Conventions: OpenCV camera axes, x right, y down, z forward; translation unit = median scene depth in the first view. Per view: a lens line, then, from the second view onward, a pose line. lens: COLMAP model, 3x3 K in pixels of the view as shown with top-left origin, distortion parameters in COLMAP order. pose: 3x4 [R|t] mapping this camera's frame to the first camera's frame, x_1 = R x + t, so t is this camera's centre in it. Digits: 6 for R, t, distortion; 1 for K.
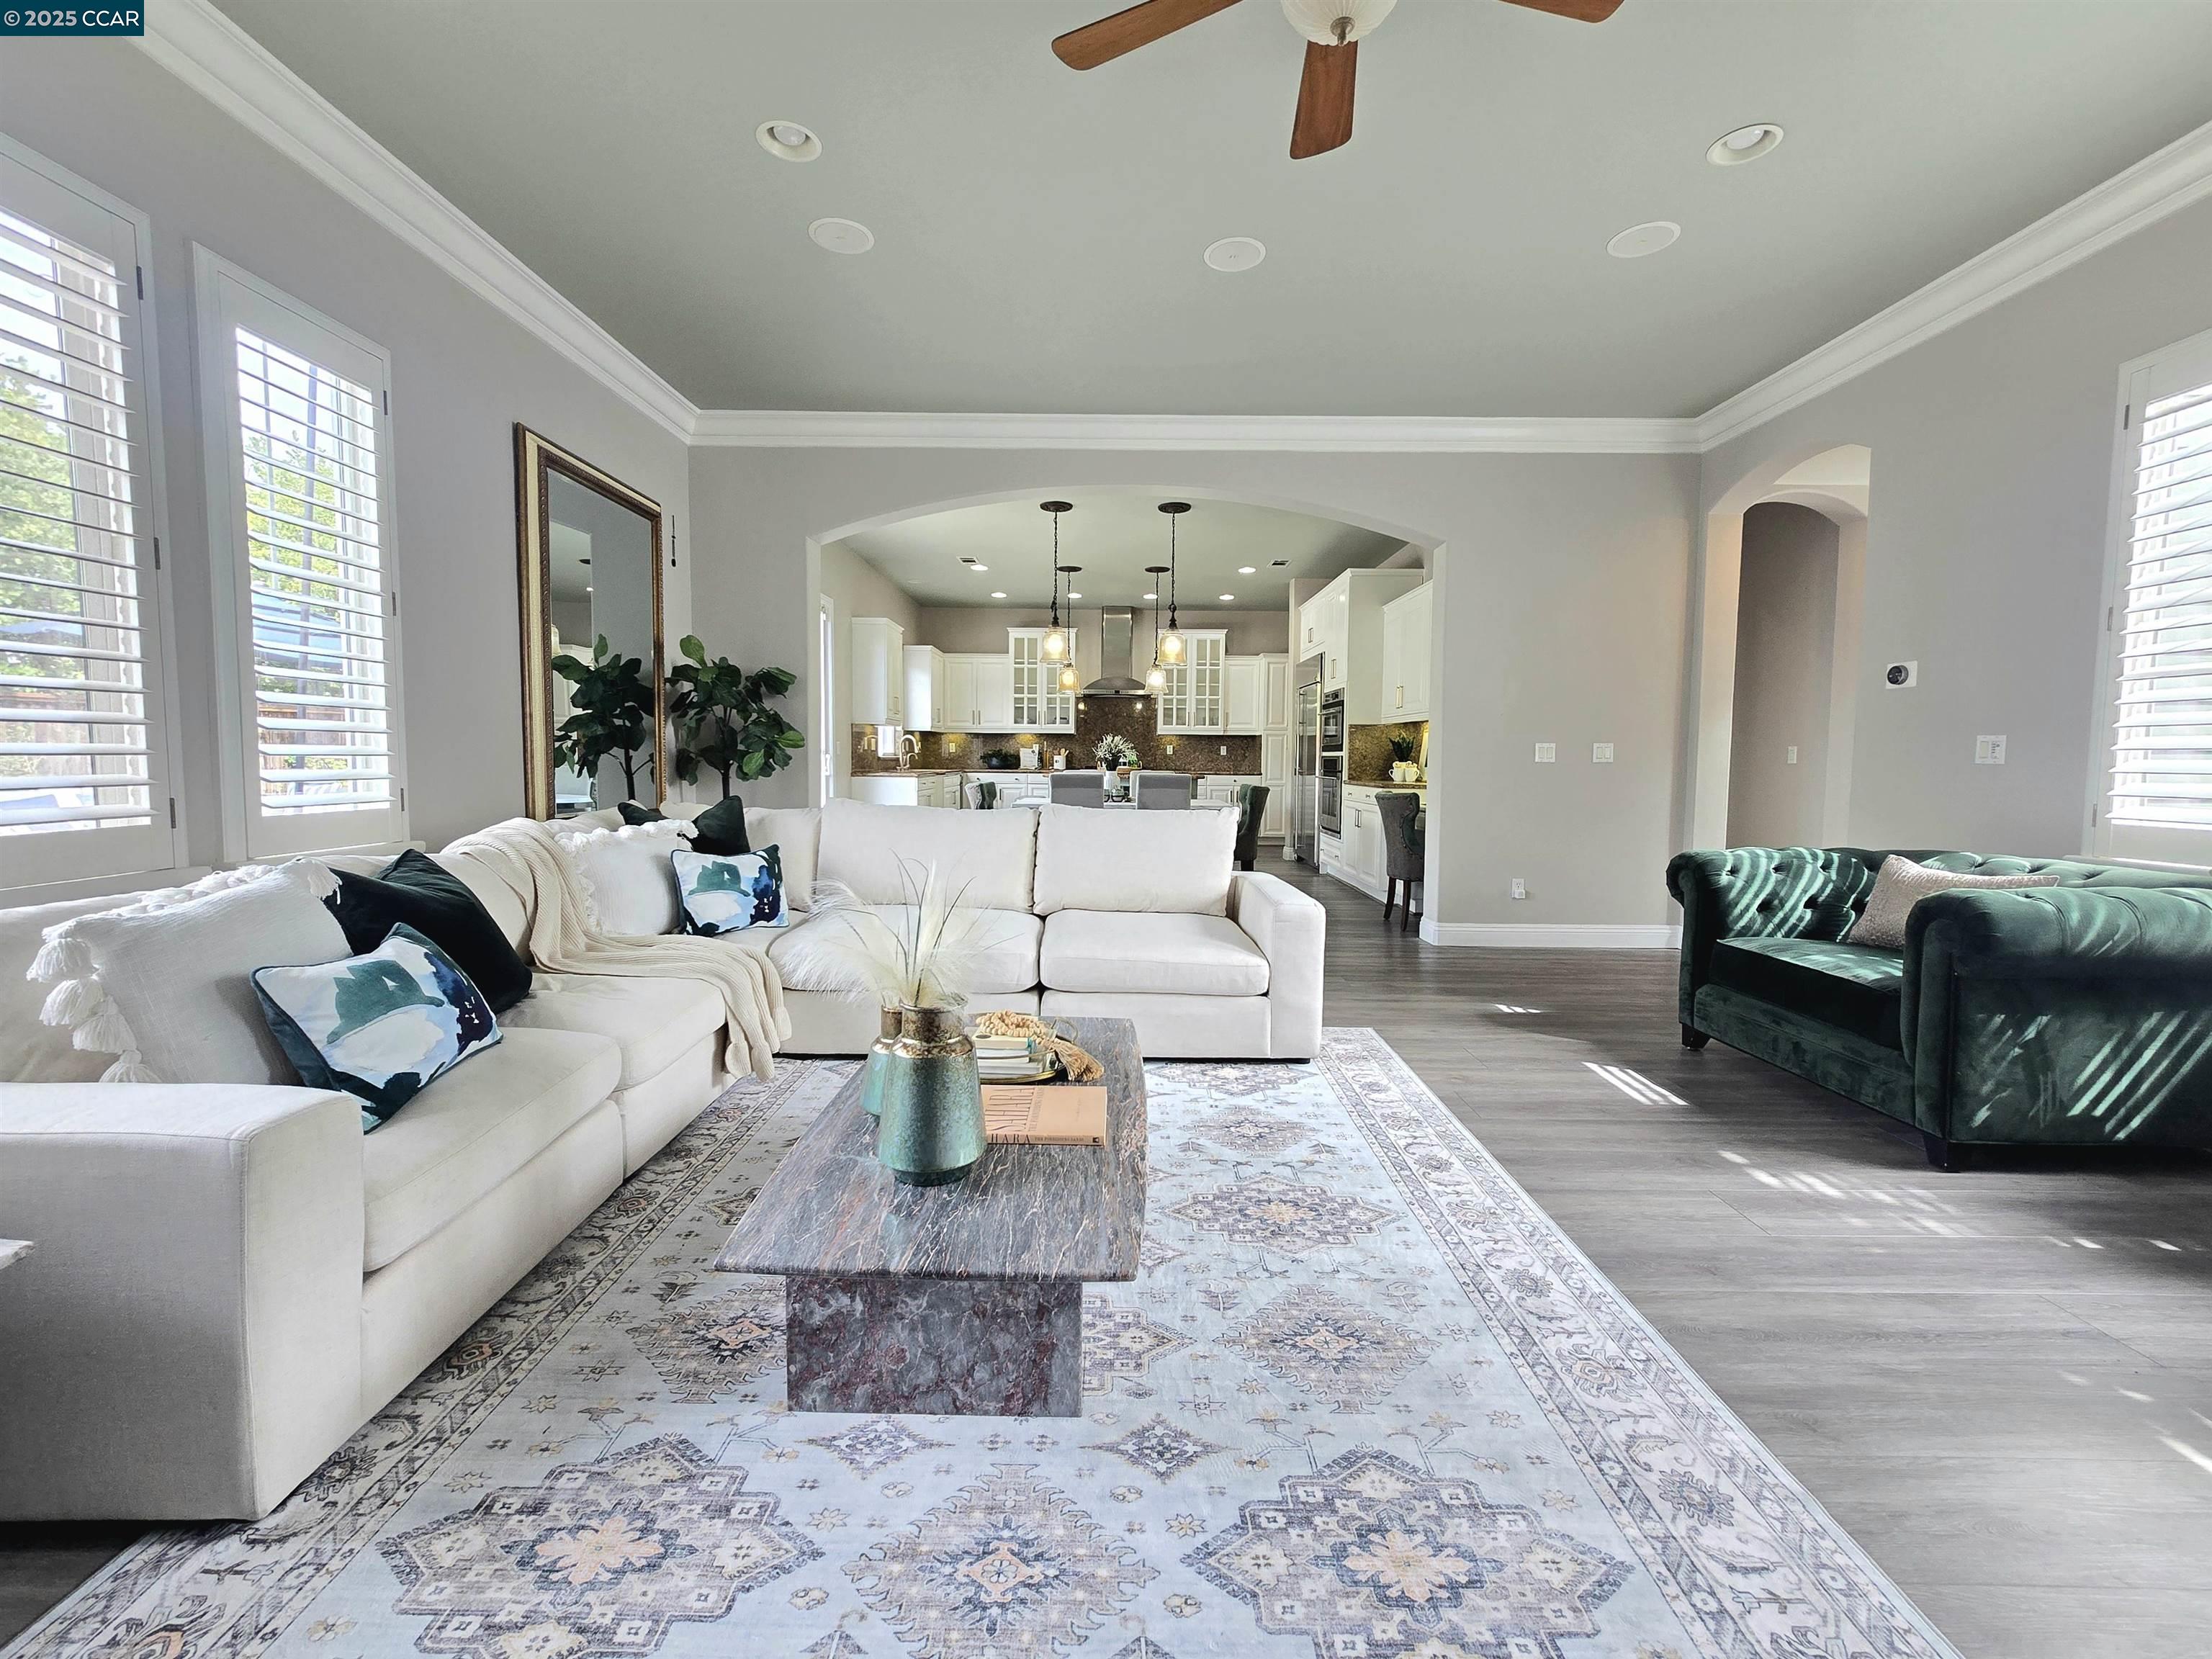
lens RADIAL K [[907.1, 0, 1100.5], [0, 907.1, 813.3], [0, 0, 1]] dist [-0.001064, -0.000224]
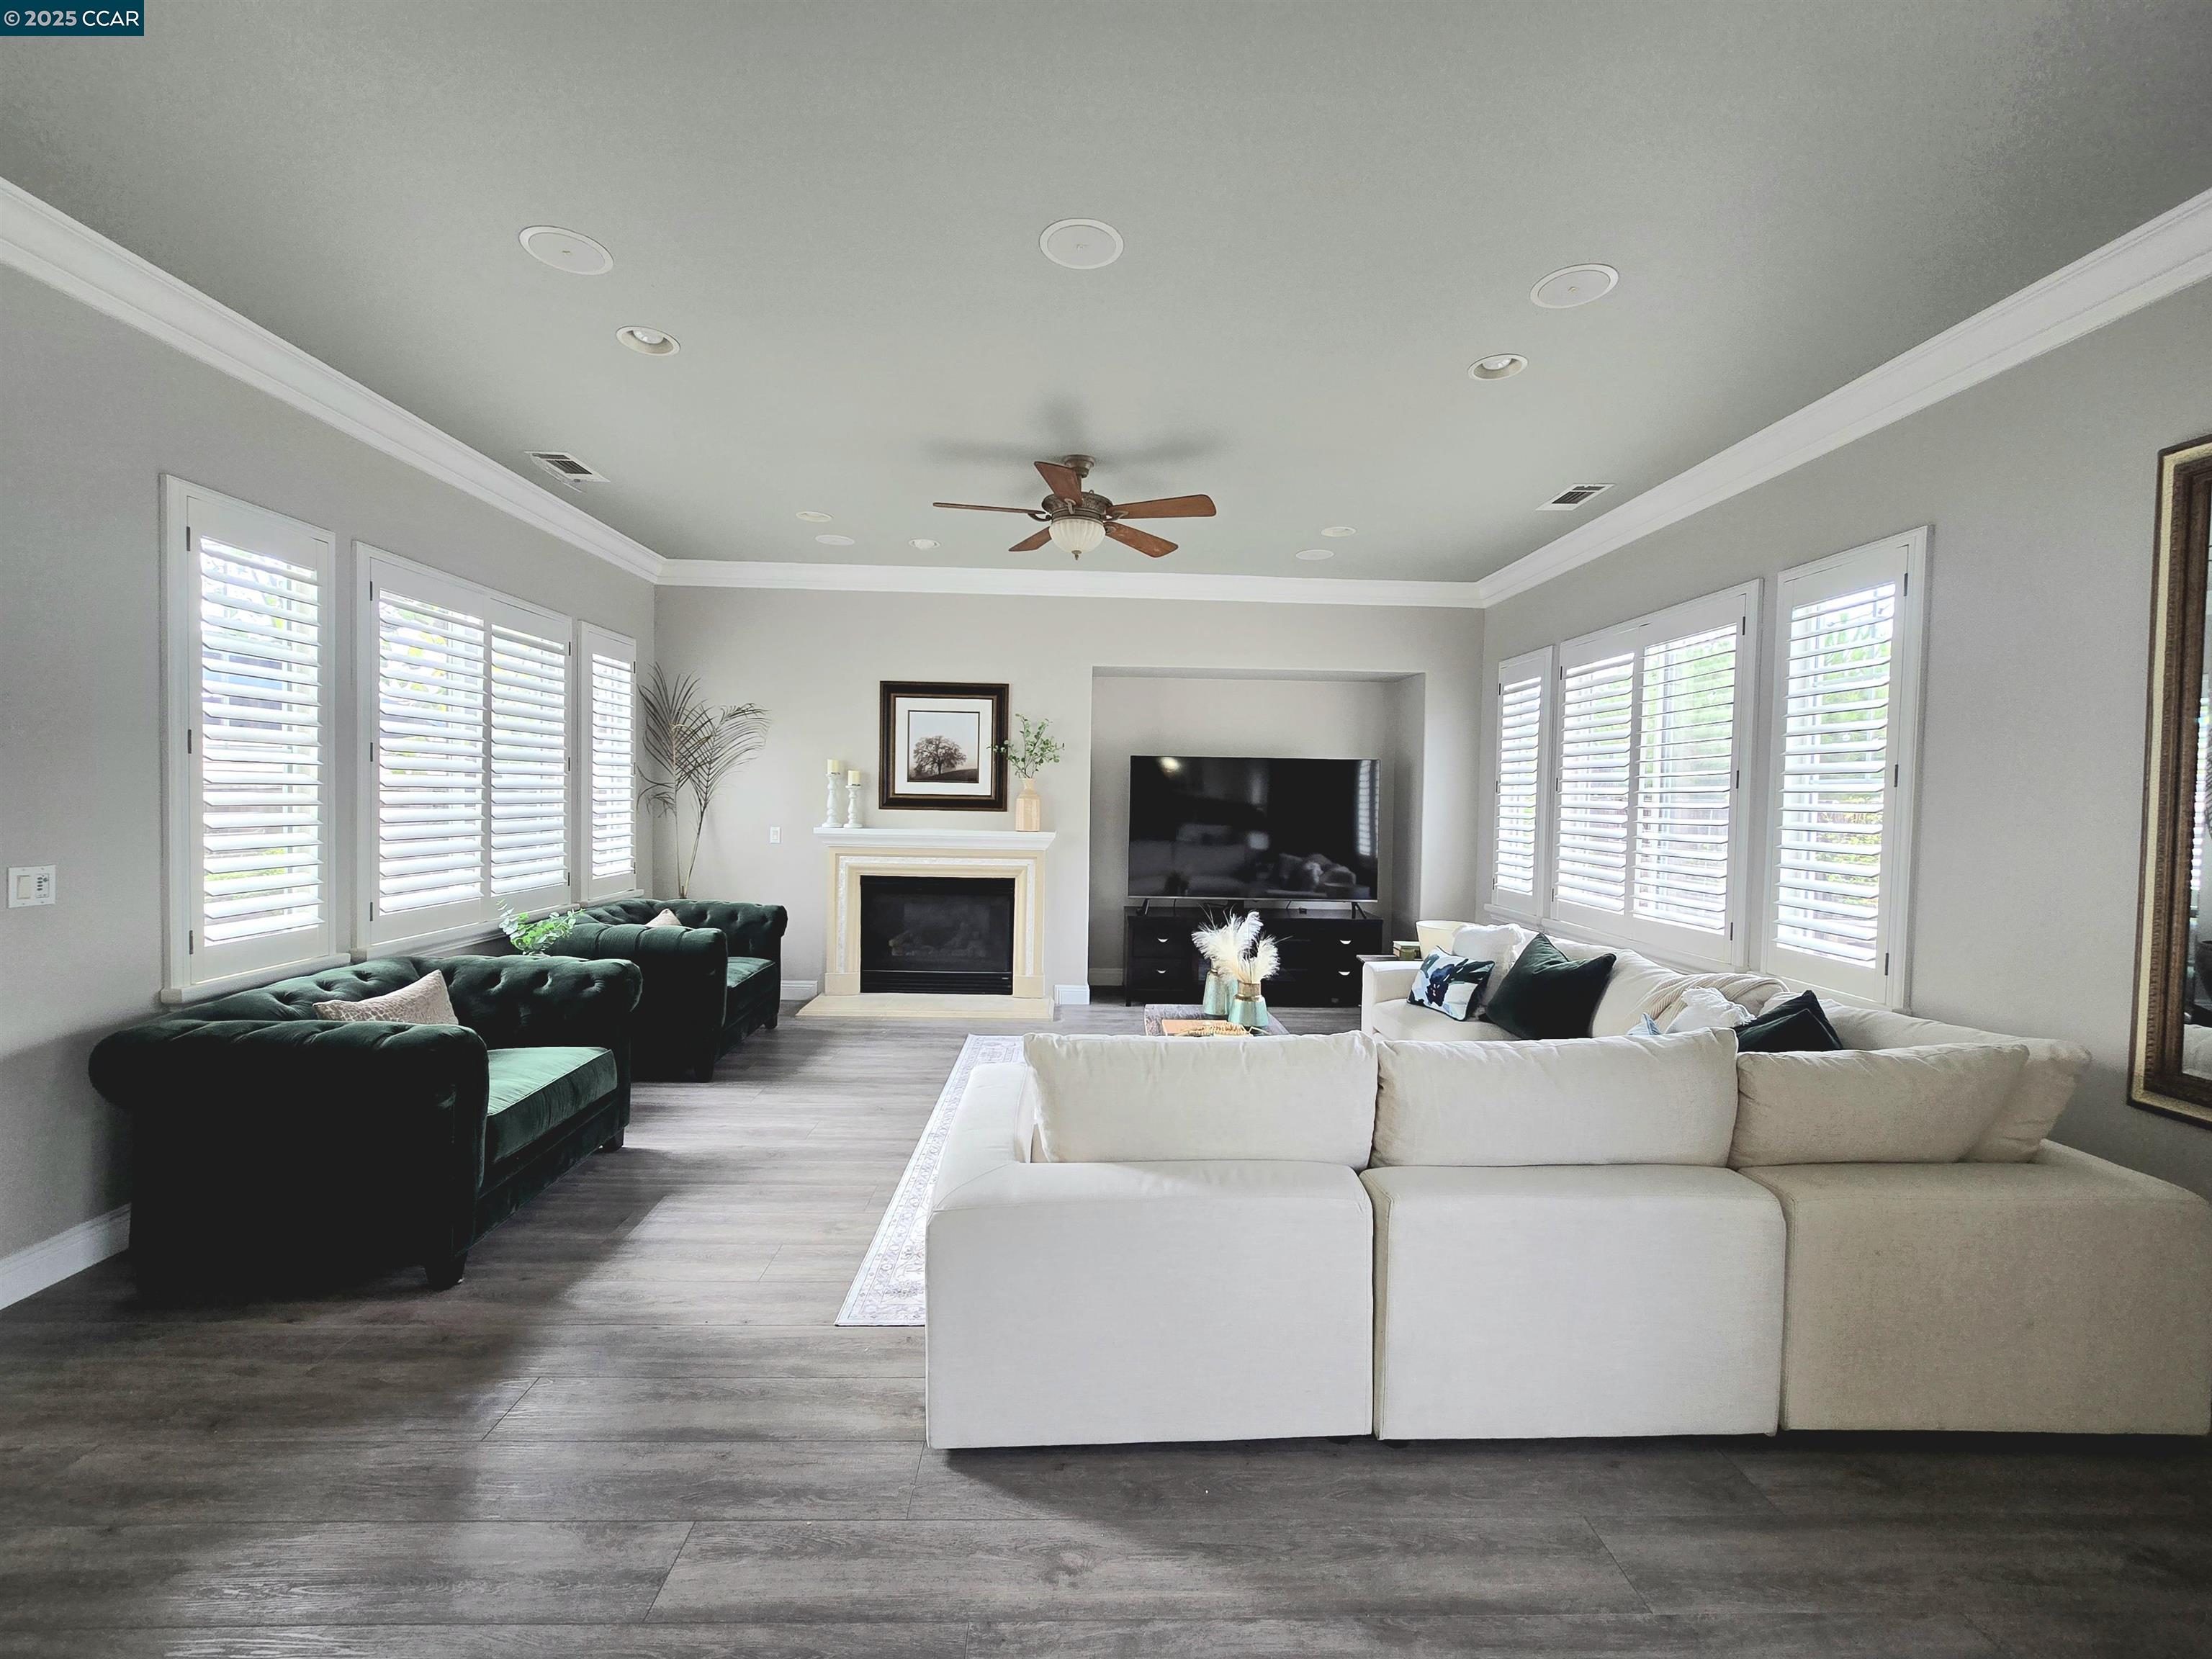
lens RADIAL K [[907.1, 0, 1112.2], [0, 907.1, 825.5], [0, 0, 1]] dist [-0.001064, -0.000224]
pose [[-0.998305, -0.026568, -0.051777, 0.044107], [-0.031287, 0.995215, 0.092569, -0.064612], [0.049070, 0.094032, -0.994359, 0.530028]]
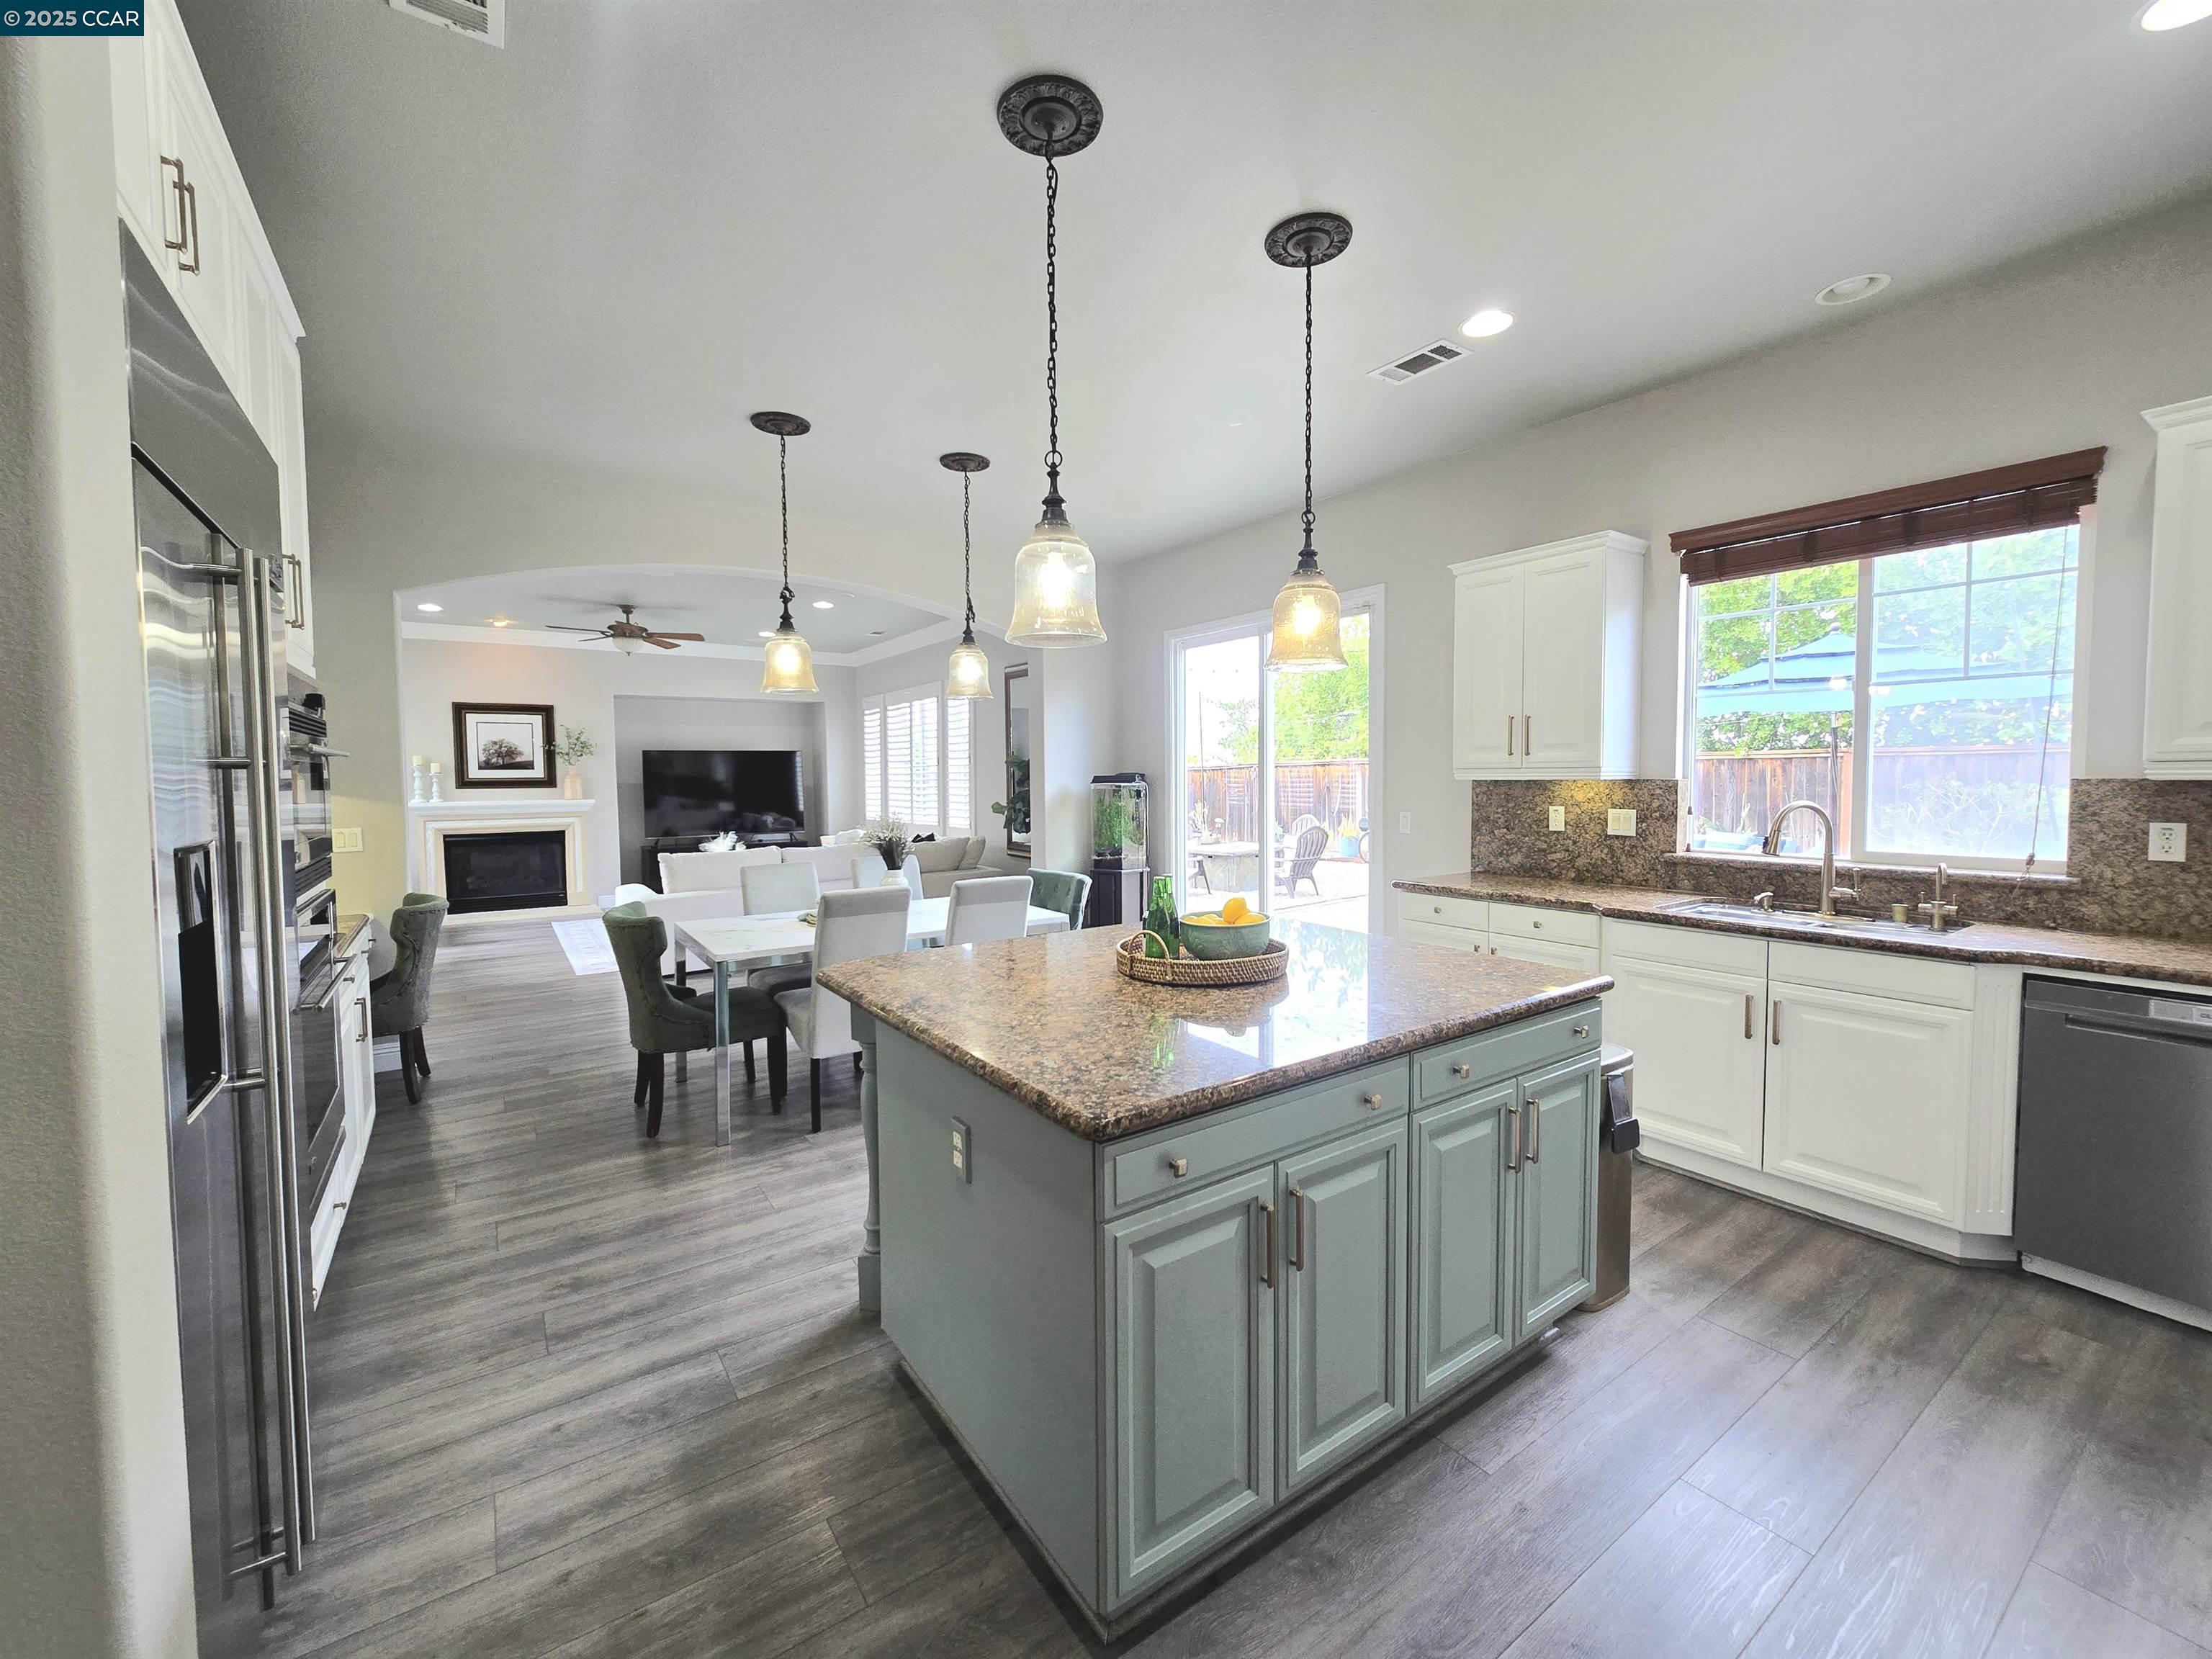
lens RADIAL K [[907.1, 0, 1098.8], [0, 907.1, 818.0], [0, 0, 1]] dist [-0.001064, -0.000224]
pose [[-0.818690, 0.026432, -0.573627, 0.153776], [-0.033305, 0.995073, 0.093386, -0.088584], [0.573269, 0.095559, -0.813776, 0.973461]]
